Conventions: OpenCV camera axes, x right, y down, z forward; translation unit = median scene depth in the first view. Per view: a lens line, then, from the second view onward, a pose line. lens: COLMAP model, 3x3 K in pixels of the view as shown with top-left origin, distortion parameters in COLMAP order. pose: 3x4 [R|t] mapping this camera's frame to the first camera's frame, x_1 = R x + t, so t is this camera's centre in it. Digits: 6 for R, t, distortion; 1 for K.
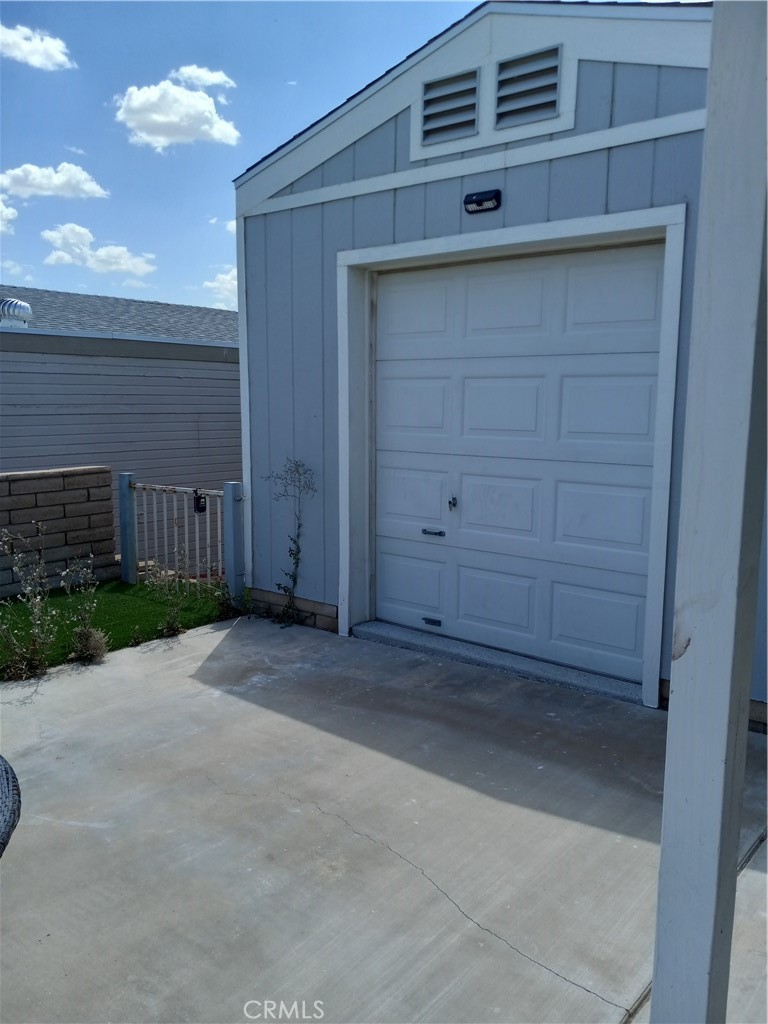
lens RADIAL K [[823.8, 0, 388.8], [0, 823.8, 509.1], [0, 0, 1]] dist [0.049156, -0.078586]
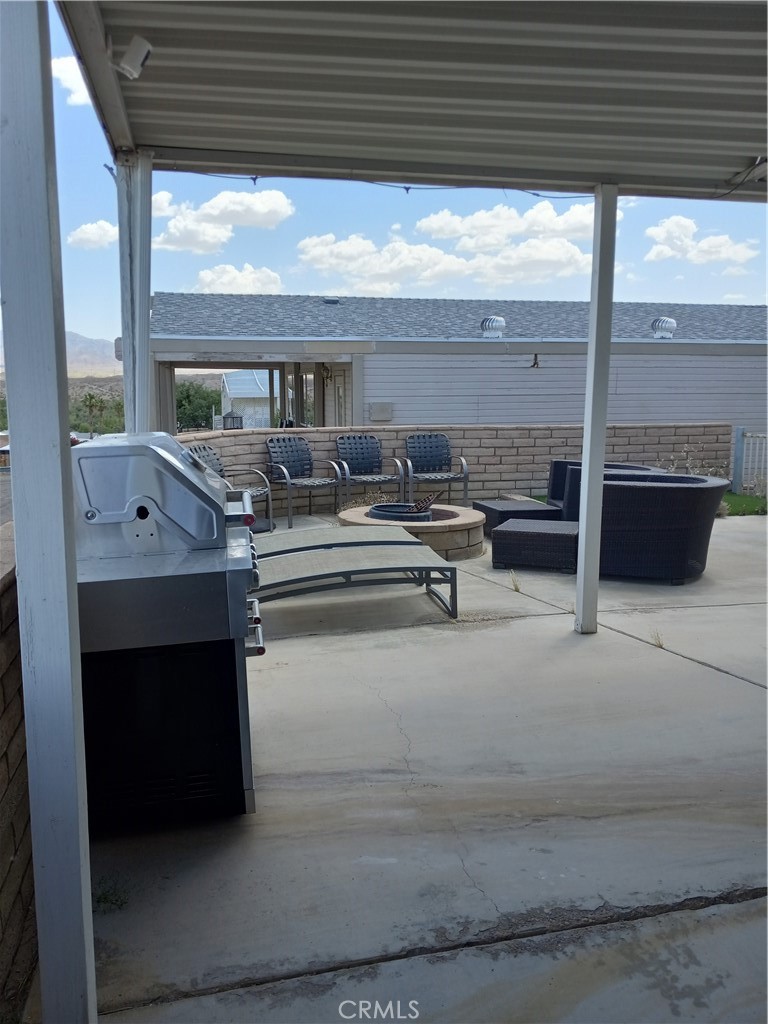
lens RADIAL K [[823.8, 0, 387.8], [0, 823.8, 515.6], [0, 0, 1]] dist [0.049156, -0.078586]
pose [[0.781052, 0.088905, -0.618105, 0.169191], [-0.078188, 0.995947, 0.044452, 0.113398], [0.619552, 0.013609, 0.784837, -0.728974]]
